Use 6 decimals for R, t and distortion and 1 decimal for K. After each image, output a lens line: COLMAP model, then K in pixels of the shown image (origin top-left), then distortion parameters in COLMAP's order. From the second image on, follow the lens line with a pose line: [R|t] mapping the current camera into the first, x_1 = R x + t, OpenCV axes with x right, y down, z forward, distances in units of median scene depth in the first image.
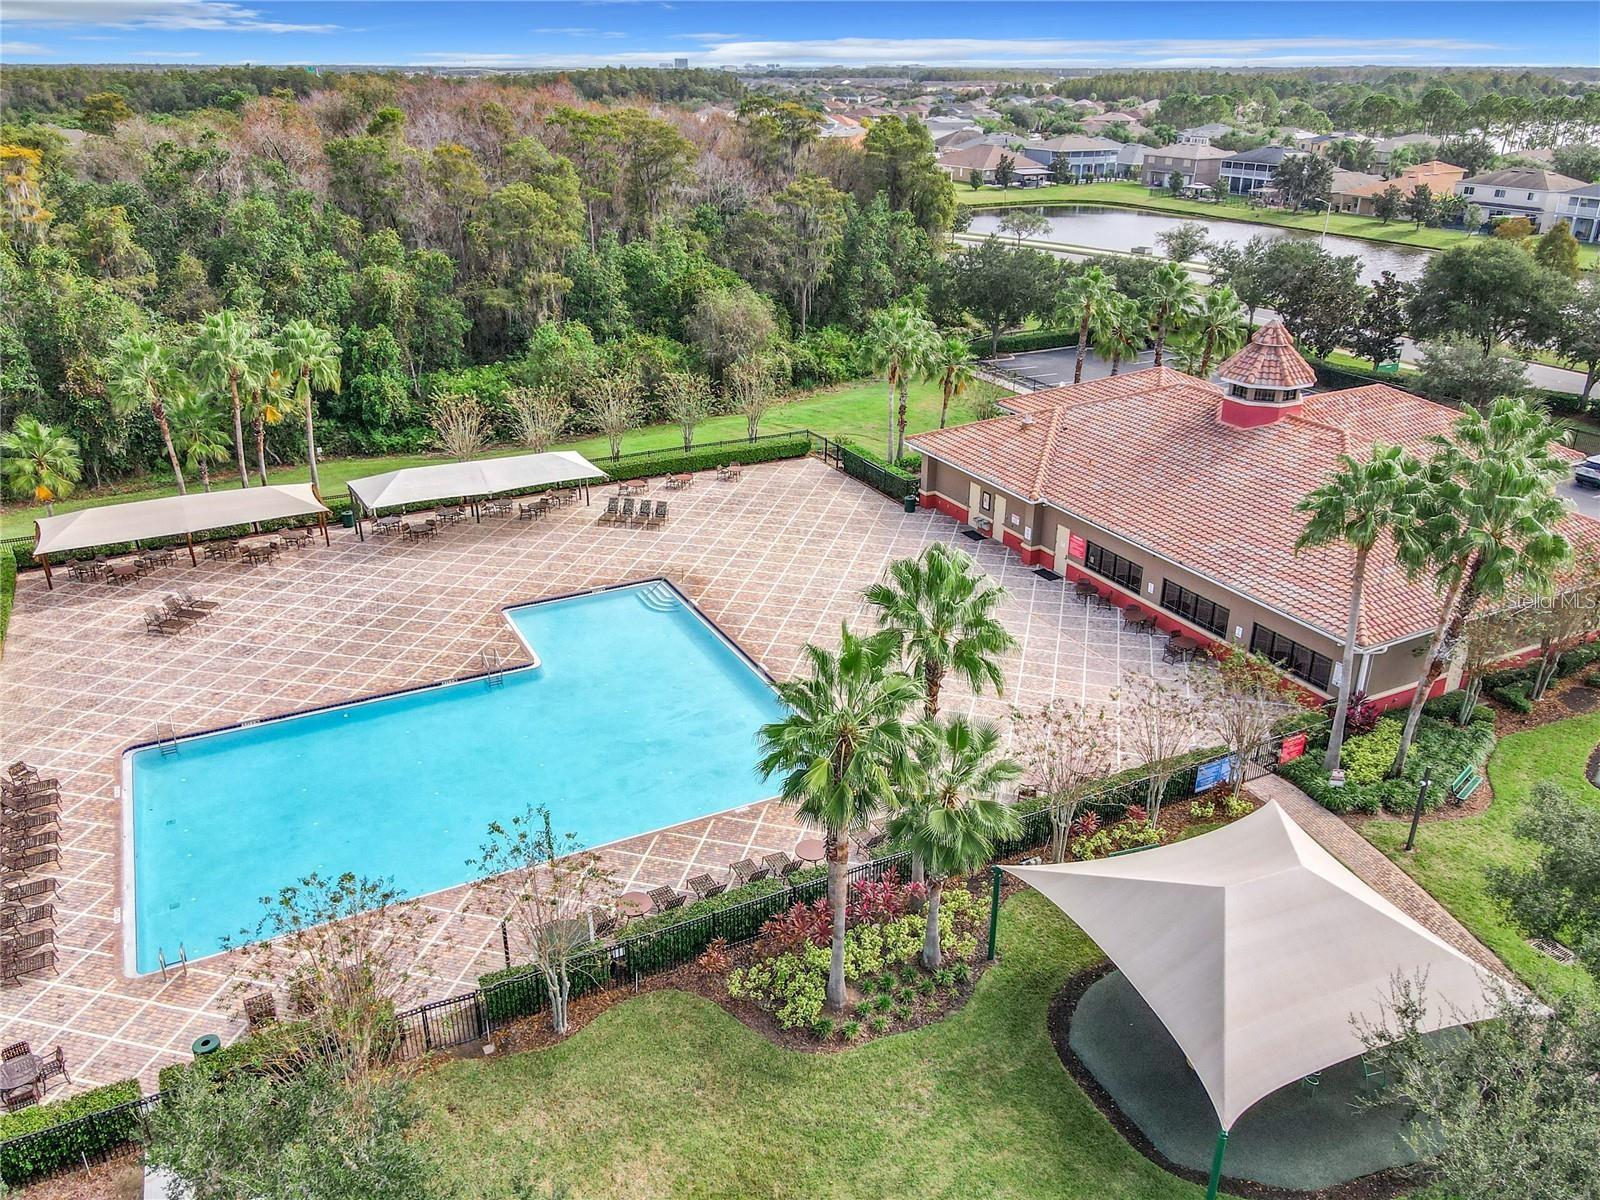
lens RADIAL K [[1218.1, 0, 778.0], [0, 1218.1, 598.5], [0, 0, 1]] dist [-0.004884, 0.000610]
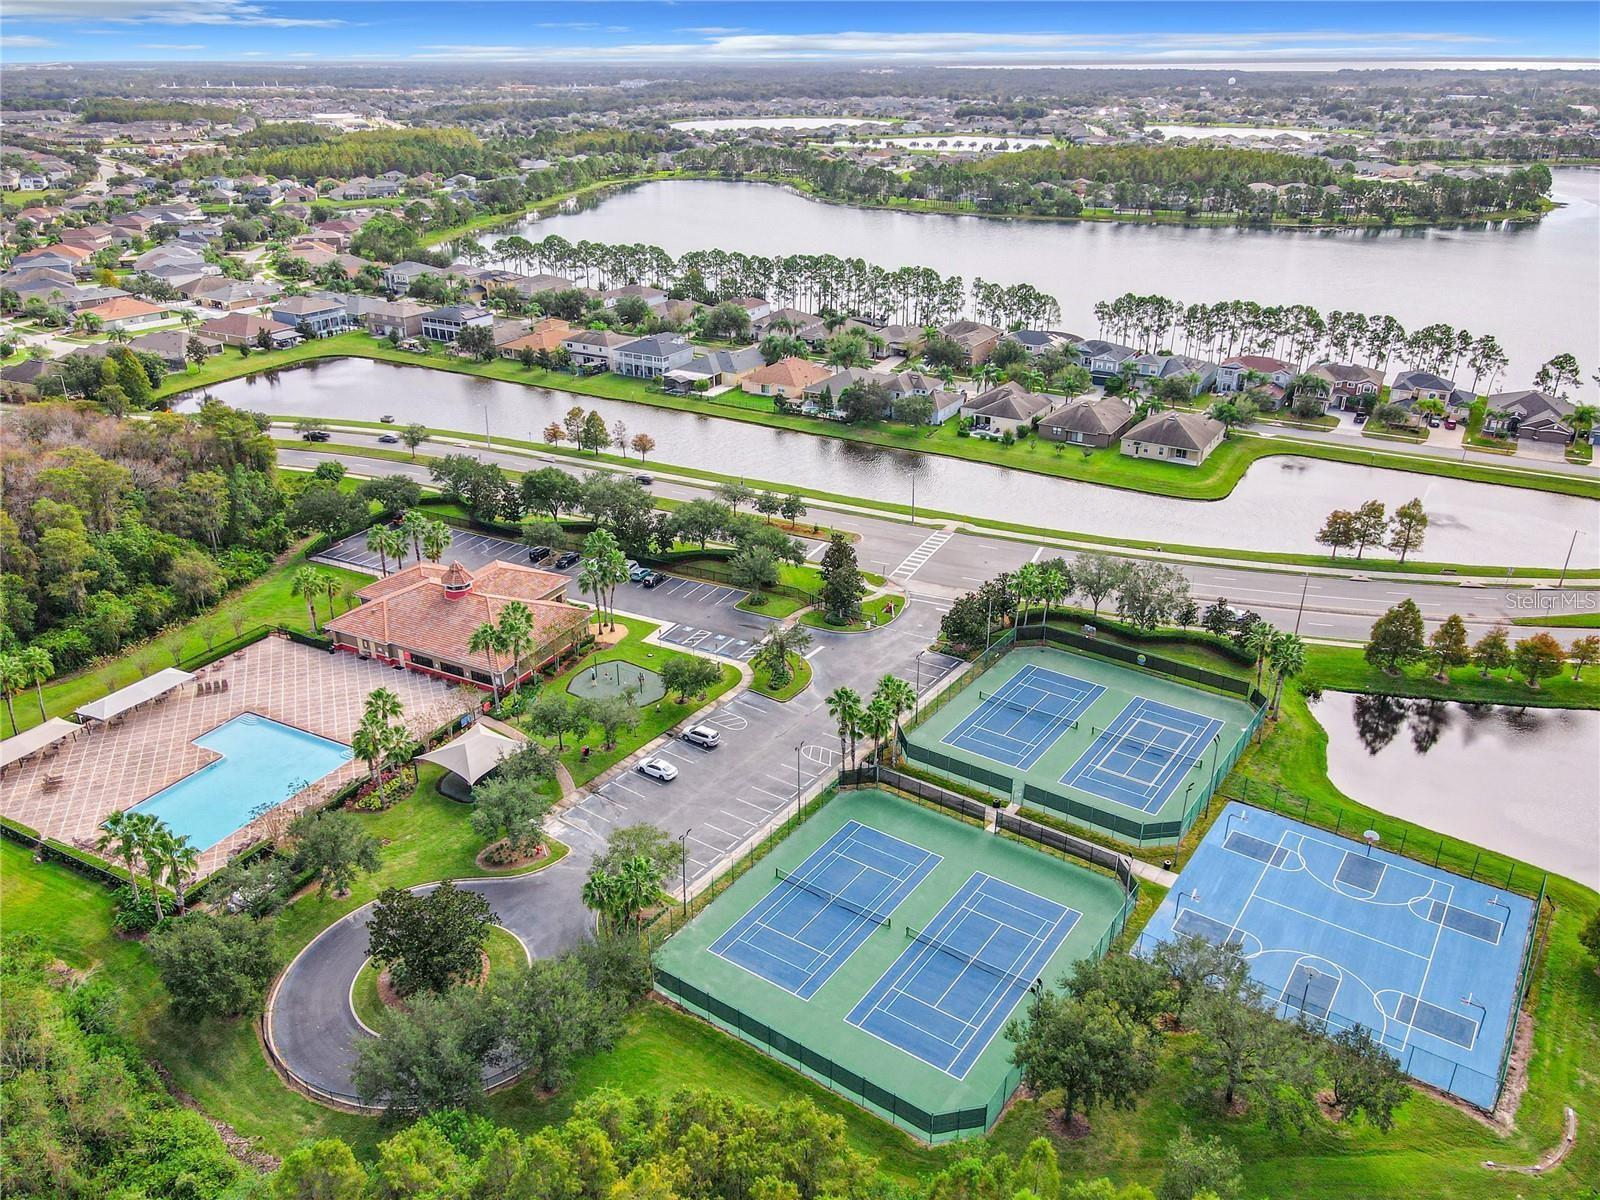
lens RADIAL K [[1185.9, 0, 800.0], [0, 1185.9, 600.0], [0, 0, 1]] dist [0.005335, 0.030773]
pose [[0.812690, -0.244168, 0.529072, -0.431857], [0.236139, 0.968078, 0.084046, -0.186404], [-0.532704, 0.056631, 0.844405, -1.789728]]
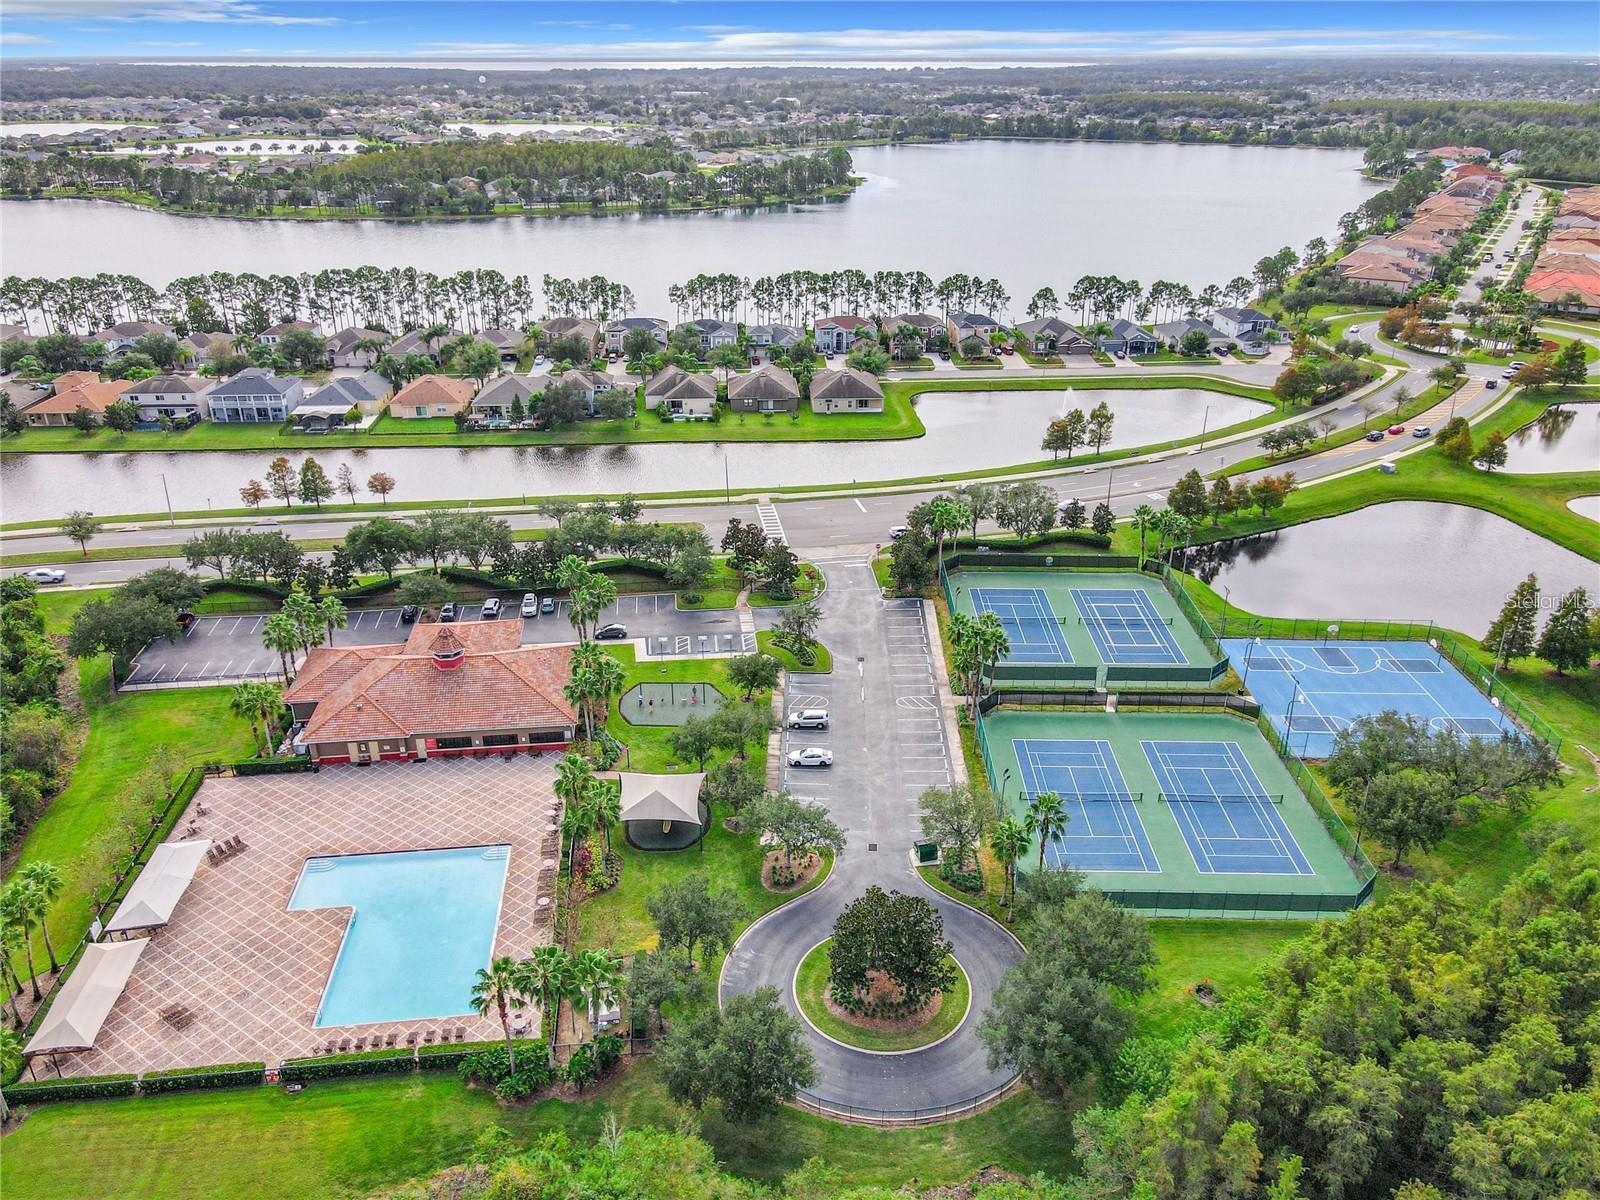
lens RADIAL K [[1185.9, 0, 800.0], [0, 1185.9, 600.0], [0, 0, 1]] dist [0.005335, 0.030773]
pose [[0.345409, -0.393549, 0.851946, -1.405732], [0.379758, 0.888786, 0.256599, -0.630049], [-0.858182, 0.234902, 0.456448, -0.751745]]
